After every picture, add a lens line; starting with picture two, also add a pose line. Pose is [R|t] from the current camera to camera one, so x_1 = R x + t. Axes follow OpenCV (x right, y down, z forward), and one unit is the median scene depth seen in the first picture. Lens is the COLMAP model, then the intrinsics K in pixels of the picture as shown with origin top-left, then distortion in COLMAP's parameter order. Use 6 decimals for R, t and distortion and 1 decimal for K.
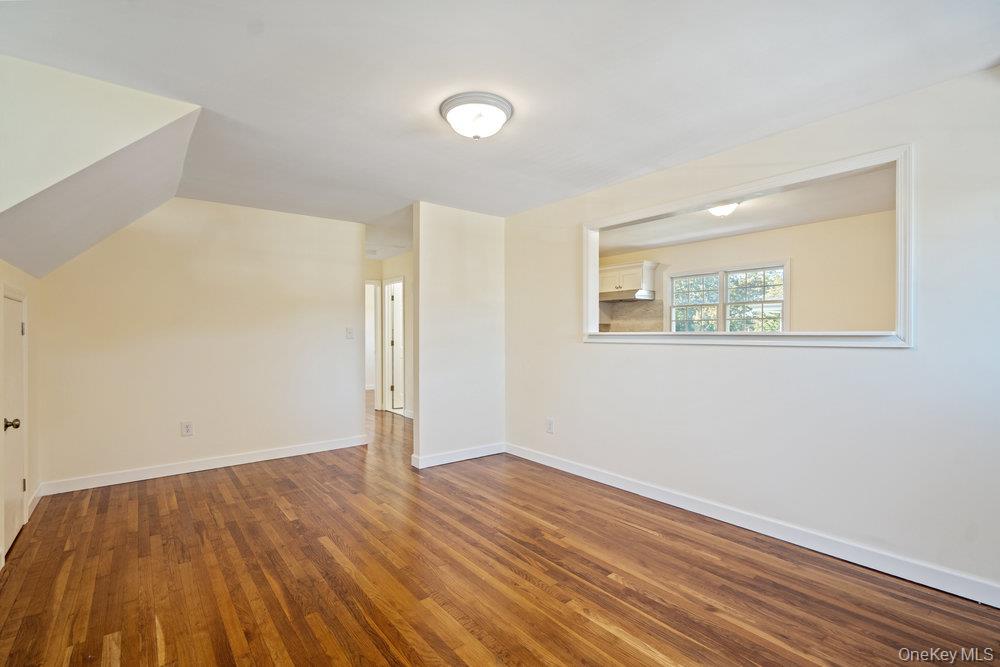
lens RADIAL K [[456.5, 0, 494.6], [0, 456.5, 344.3], [0, 0, 1]] dist [0.003085, 0.000773]
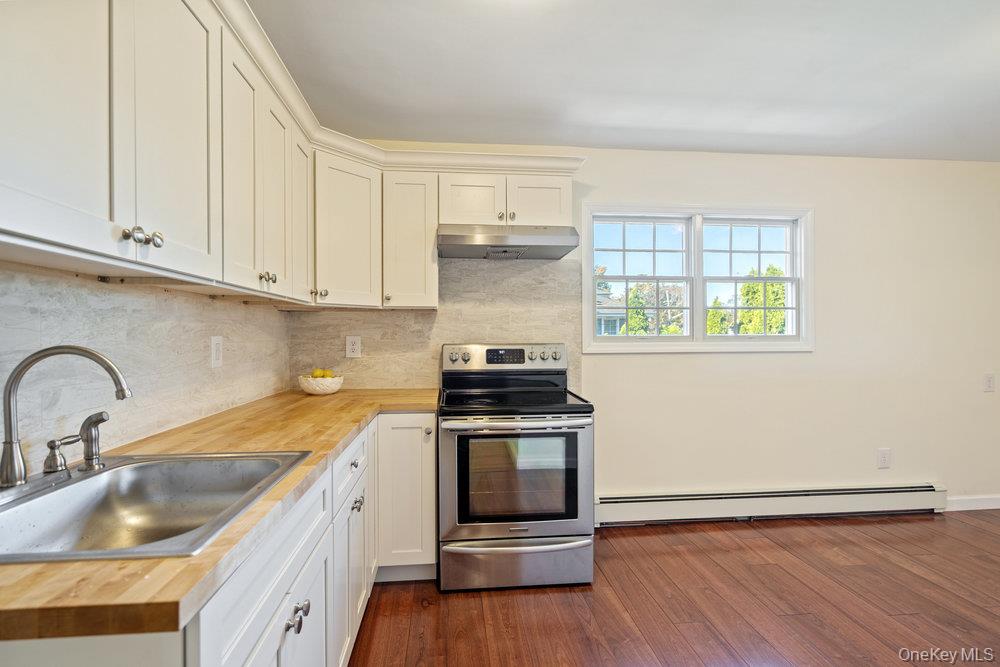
lens RADIAL K [[471.4, 0, 497.4], [0, 471.4, 339.1], [0, 0, 1]] dist [-0.003677, 0.000105]
pose [[0.532091, -0.005307, 0.846671, -0.153060], [0.022525, 0.999715, -0.007890, -0.038601], [-0.846388, 0.023270, 0.532059, 1.750291]]
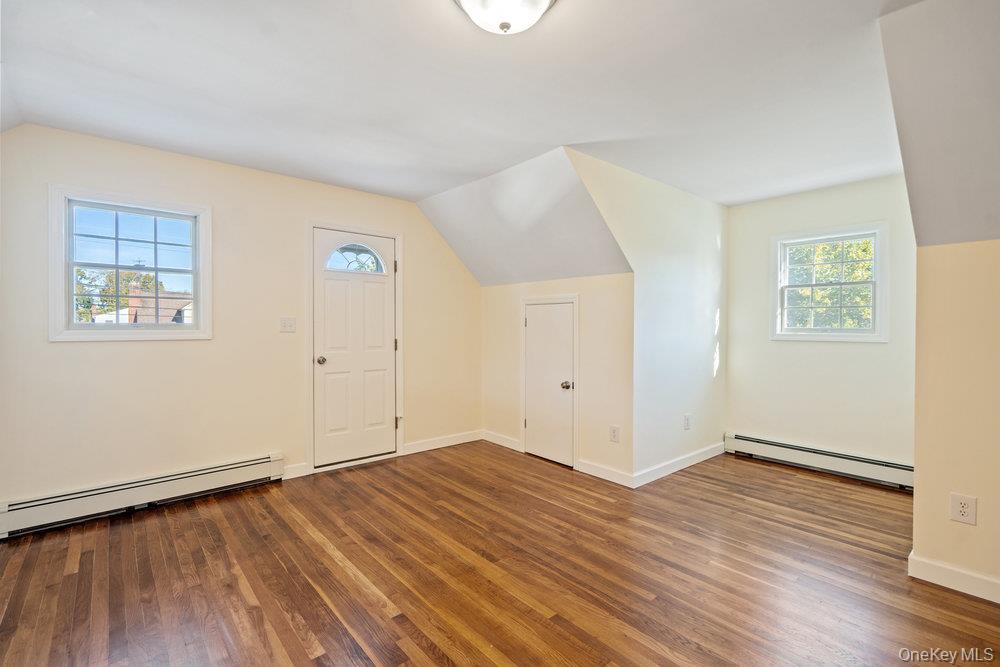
lens RADIAL K [[456.2, 0, 500.4], [0, 456.2, 336.2], [0, 0, 1]] dist [-0.000856, 0.000538]
pose [[-0.999022, 0.001528, -0.044189, -0.006388], [-0.000489, 0.998960, 0.045599, -0.033047], [0.044212, 0.045576, -0.997982, 1.344250]]
